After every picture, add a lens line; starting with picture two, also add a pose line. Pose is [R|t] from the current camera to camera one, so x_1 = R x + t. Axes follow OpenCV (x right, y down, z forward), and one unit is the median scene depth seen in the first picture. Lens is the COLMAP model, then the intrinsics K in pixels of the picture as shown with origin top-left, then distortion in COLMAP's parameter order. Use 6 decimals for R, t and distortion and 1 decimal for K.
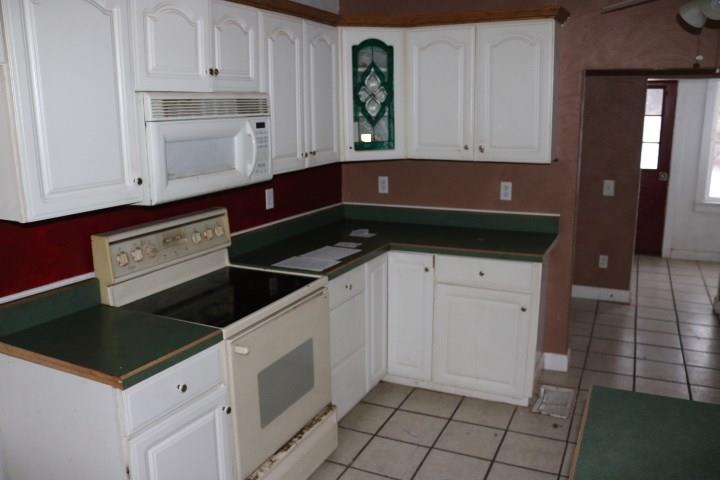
lens RADIAL K [[600.9, 0, 362.8], [0, 600.9, 243.3], [0, 0, 1]] dist [-0.077301, 0.035623]
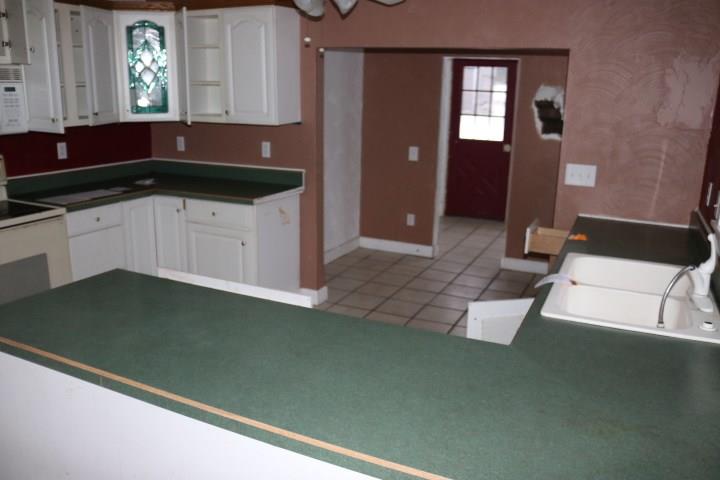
lens RADIAL K [[600.9, 0, 357.7], [0, 600.9, 238.9], [0, 0, 1]] dist [-0.077301, 0.035623]
pose [[0.998928, 0.034553, -0.030802, 0.500097], [-0.033490, 0.998847, 0.034405, 0.046042], [0.031955, -0.033337, 0.998933, -0.204581]]
